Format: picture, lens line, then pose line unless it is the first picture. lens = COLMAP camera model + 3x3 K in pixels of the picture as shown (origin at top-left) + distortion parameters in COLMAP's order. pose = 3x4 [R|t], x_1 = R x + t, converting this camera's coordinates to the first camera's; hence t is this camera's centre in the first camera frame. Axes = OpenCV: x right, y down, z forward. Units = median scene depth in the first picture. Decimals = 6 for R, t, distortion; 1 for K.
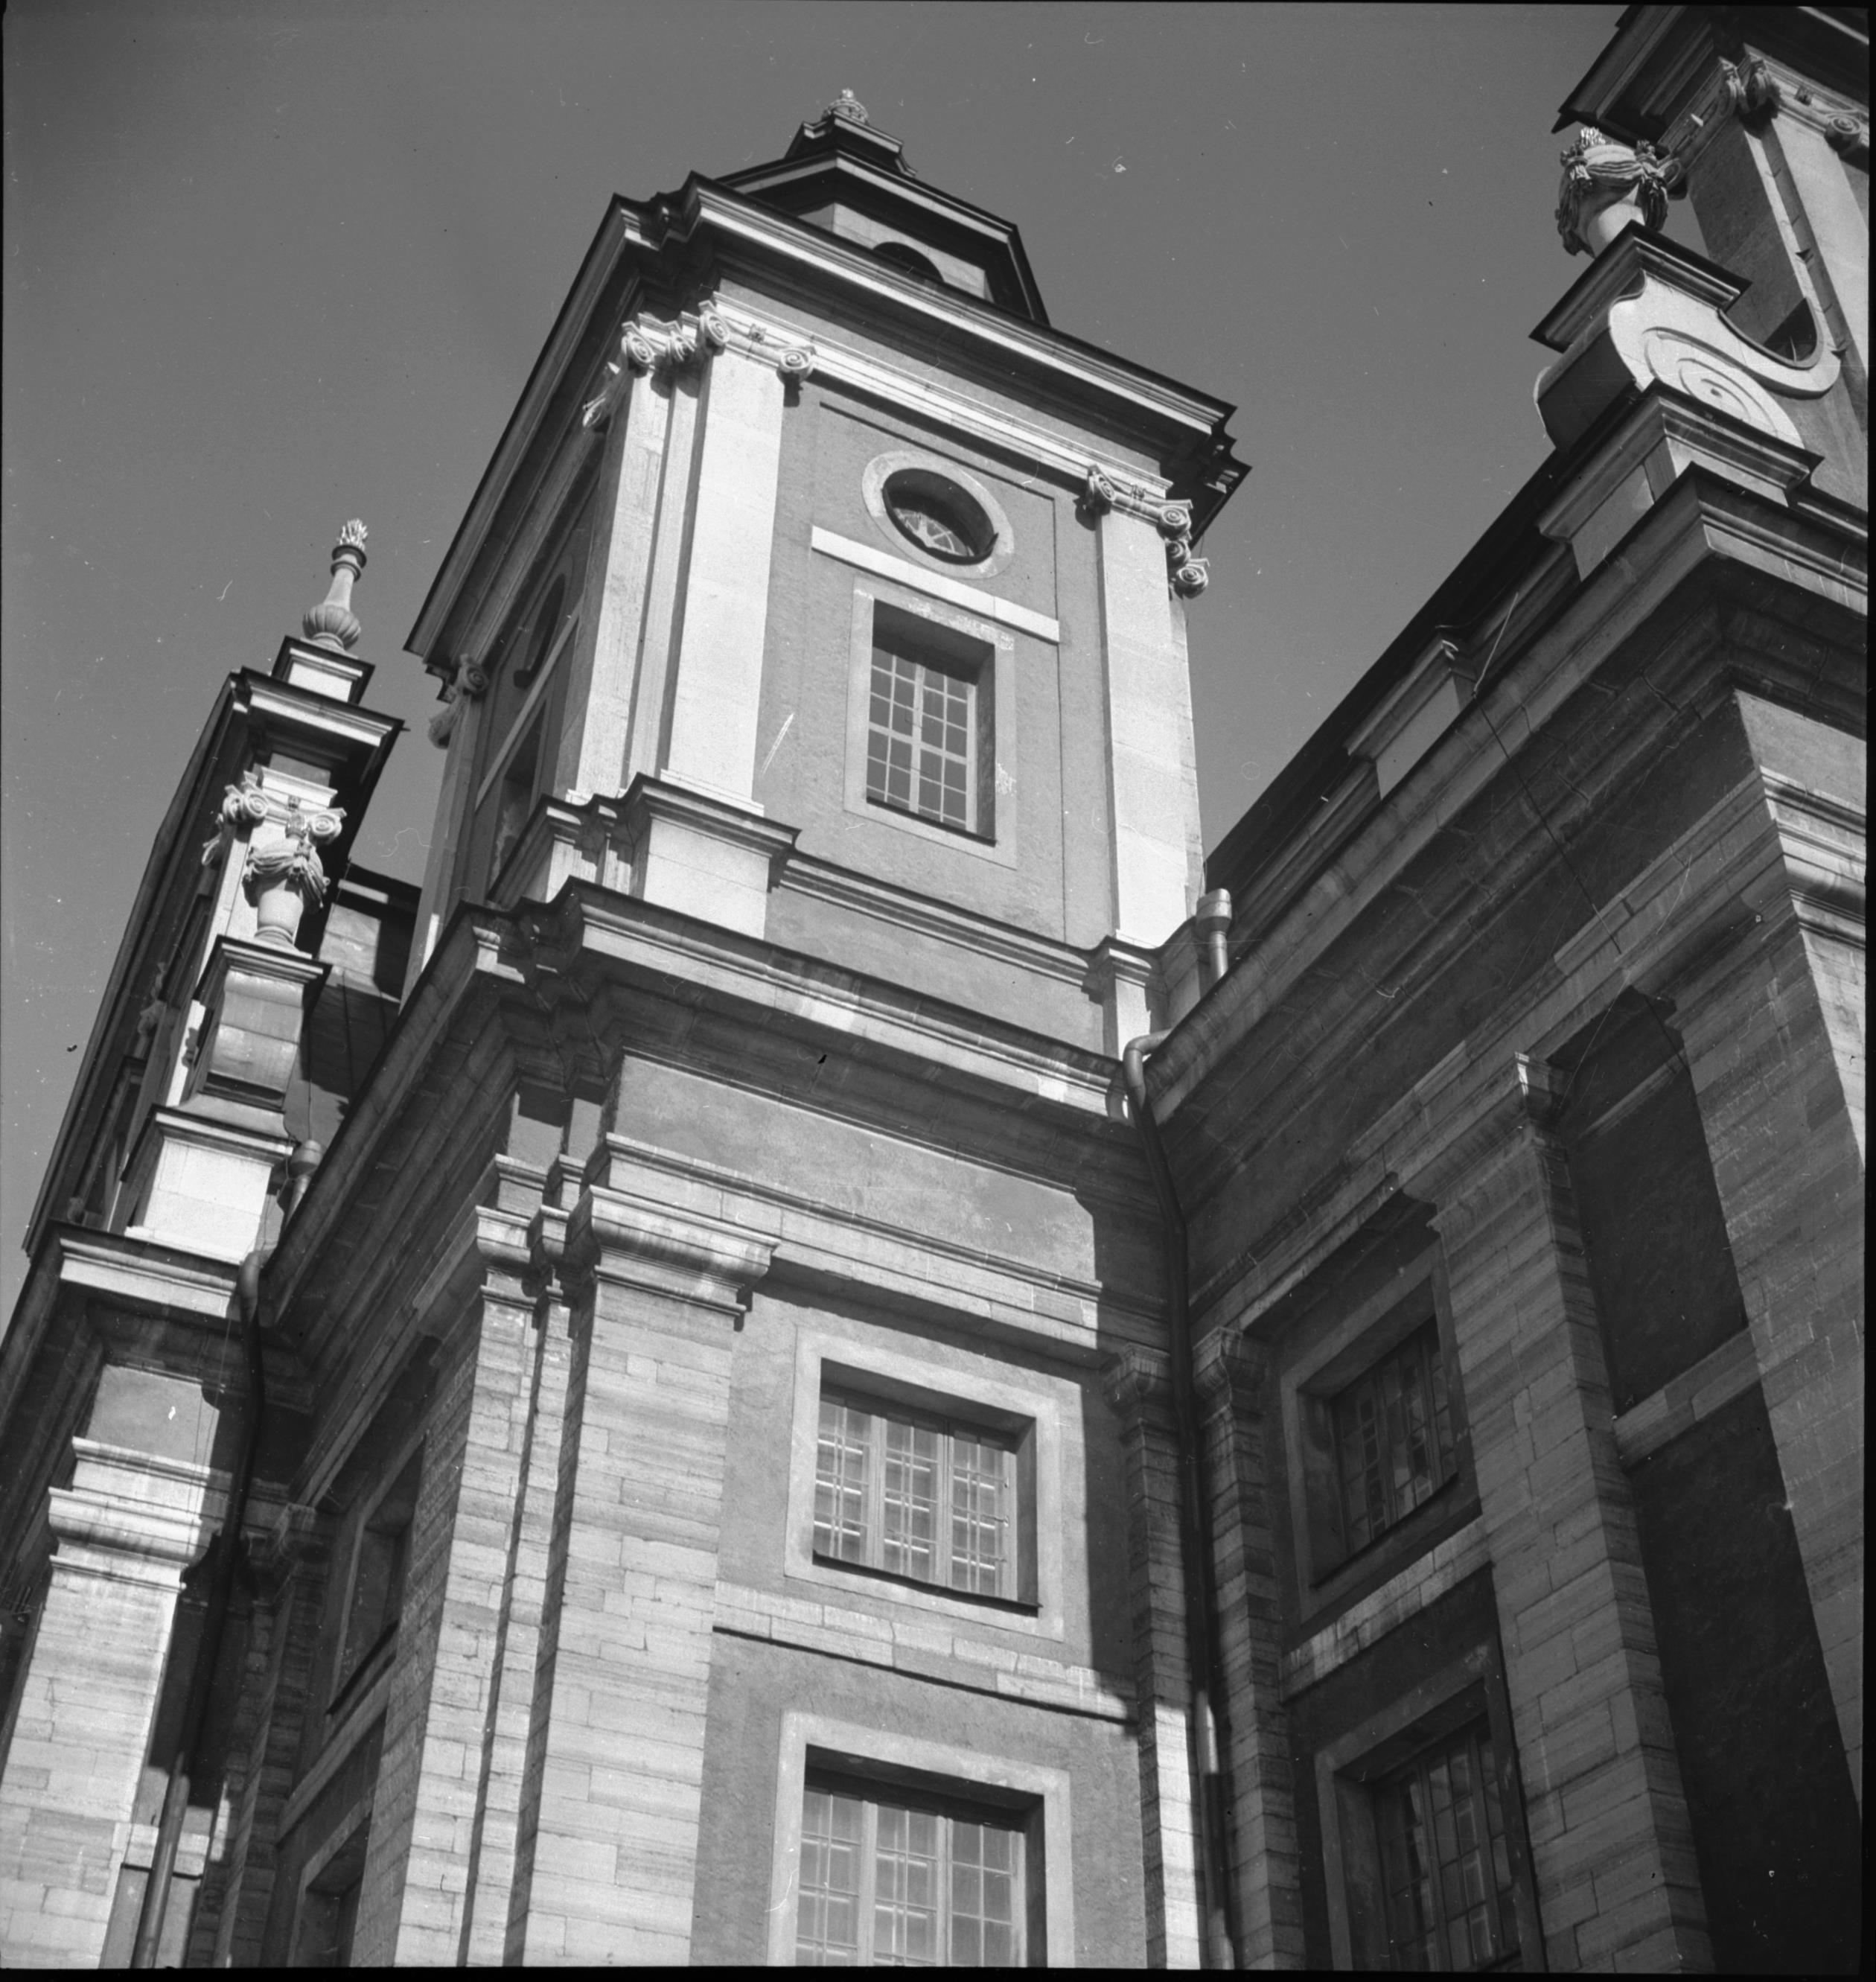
lens RADIAL K [[2439.4, 0, 896.6], [0, 2439.4, 988.2], [0, 0, 1]] dist [-0.104615, 0.279574]
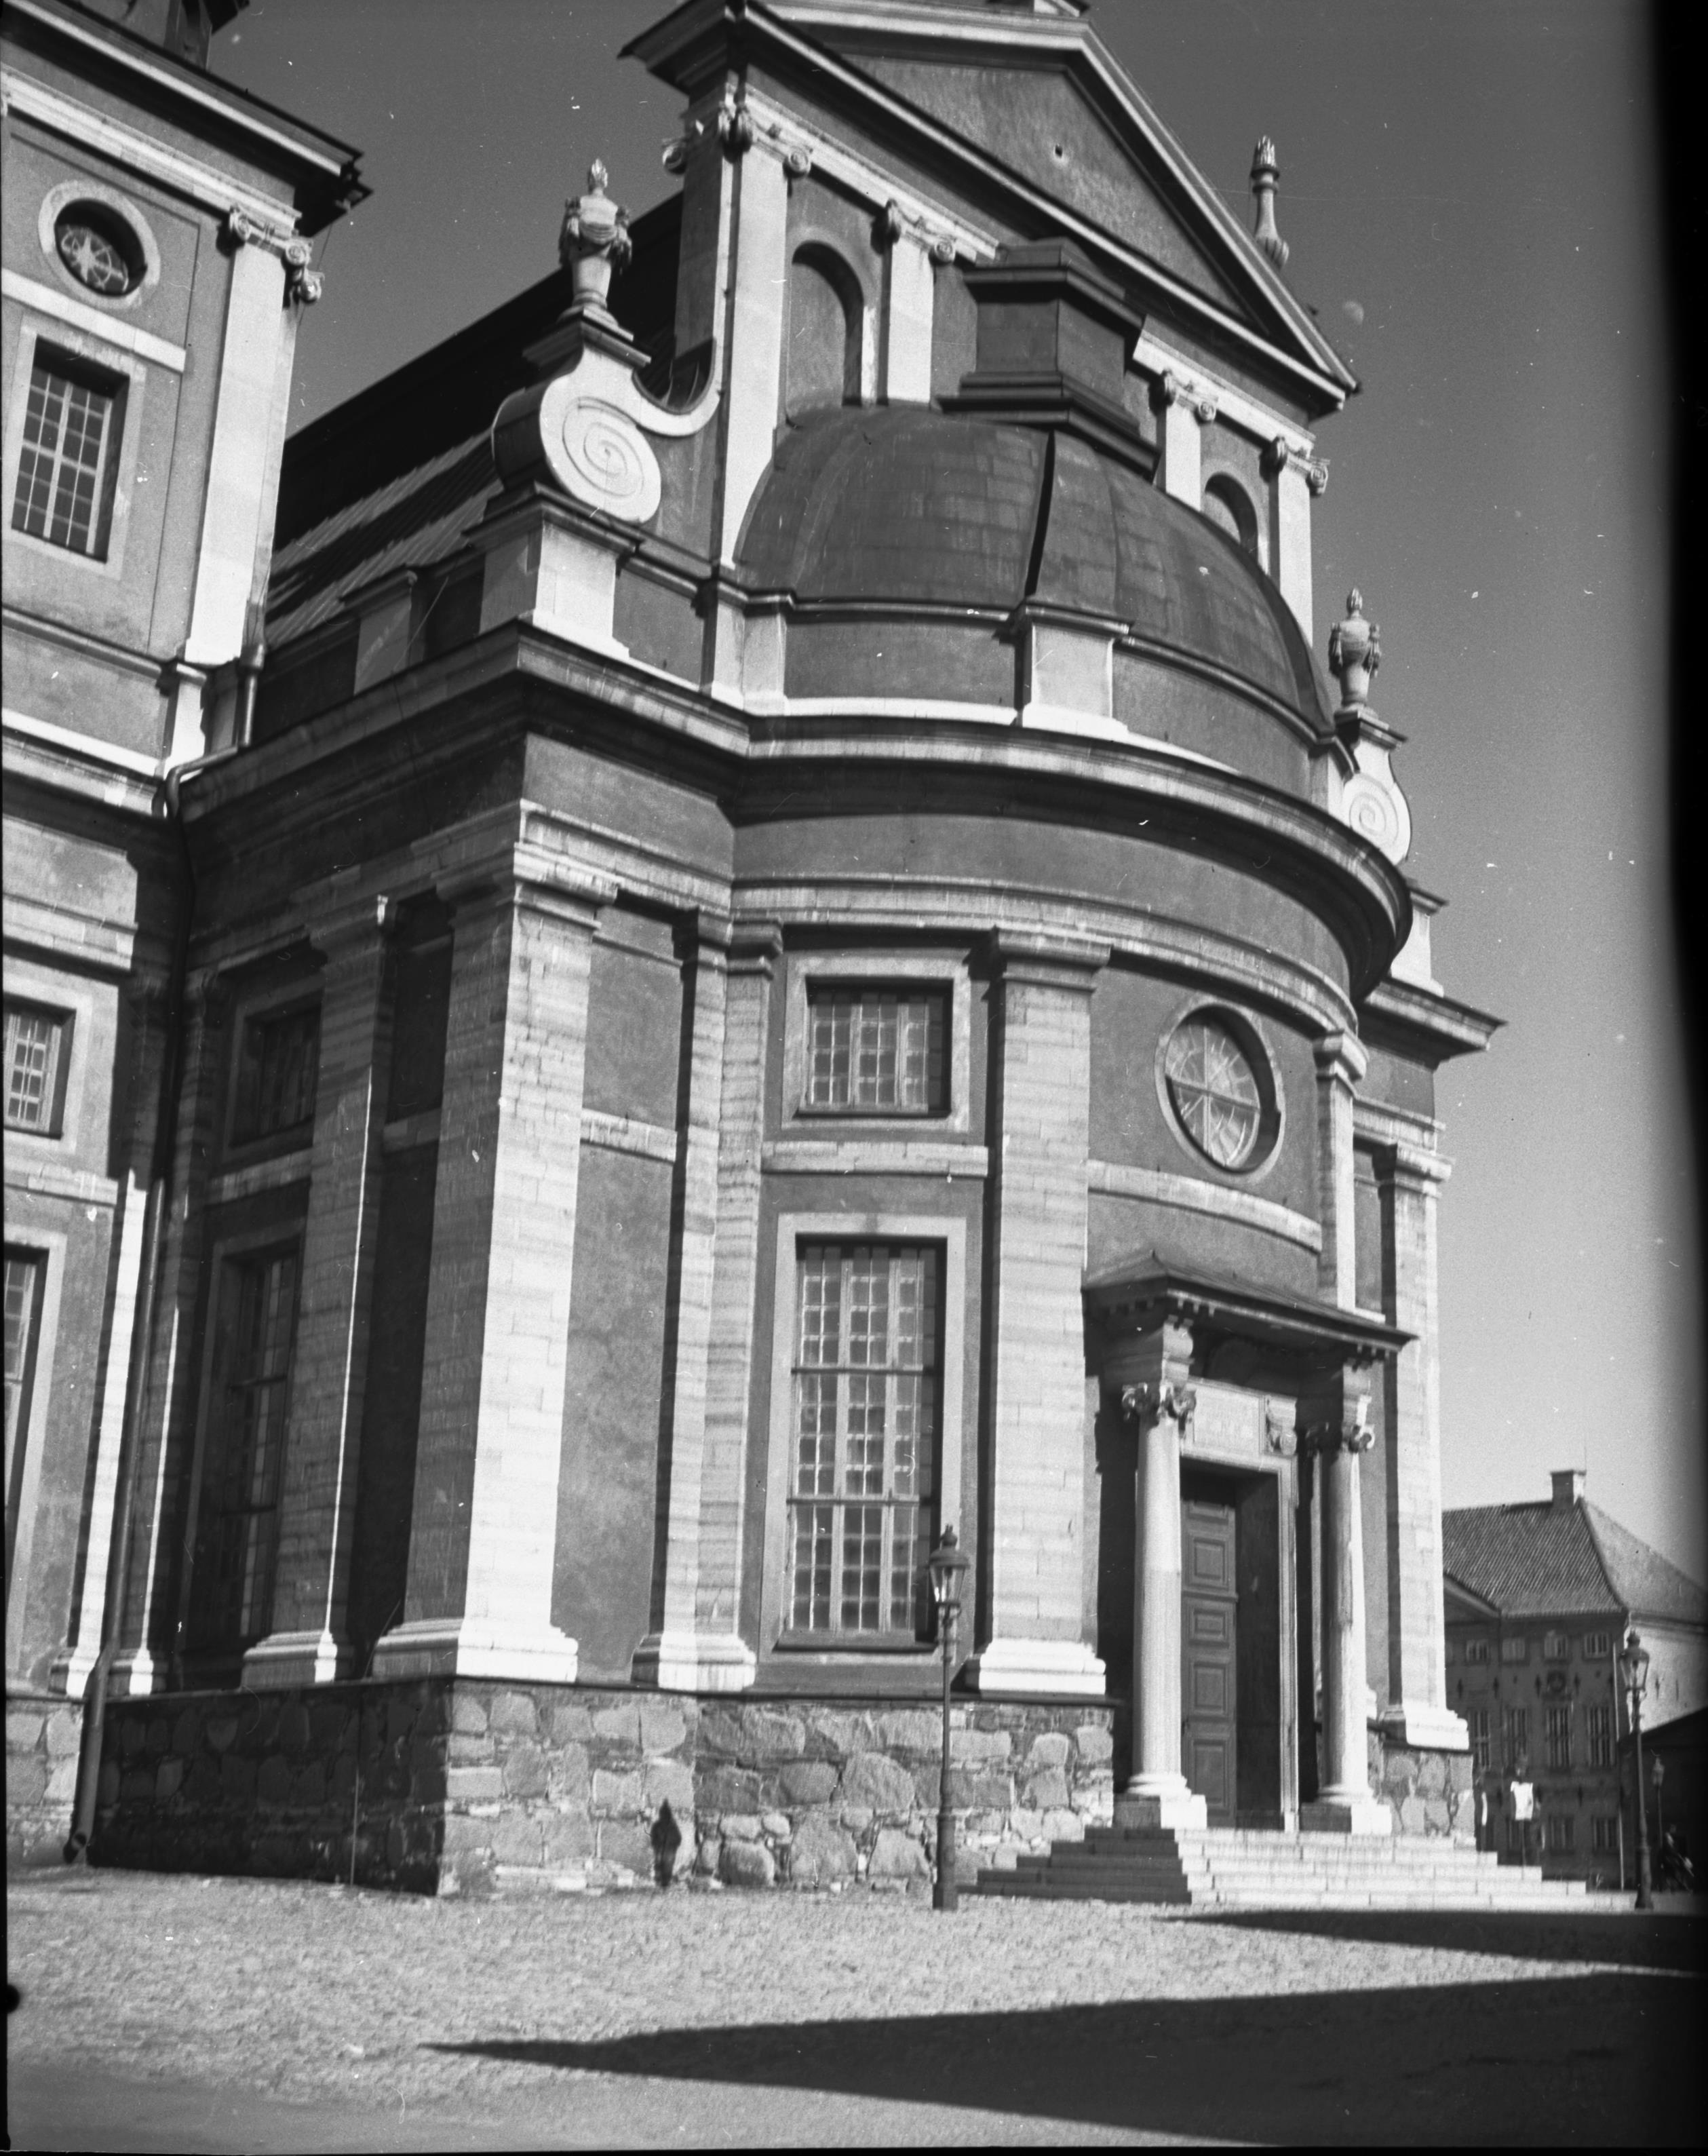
lens RADIAL K [[2678.5, 0, 854.0], [0, 2678.5, 1078.0], [0, 0, 1]] dist [0.007738, -0.008775]
pose [[0.947706, 0.100057, 0.303054, 0.011037], [-0.211145, 0.908628, 0.360294, -0.442139], [-0.239314, -0.405441, 0.882239, -0.575216]]
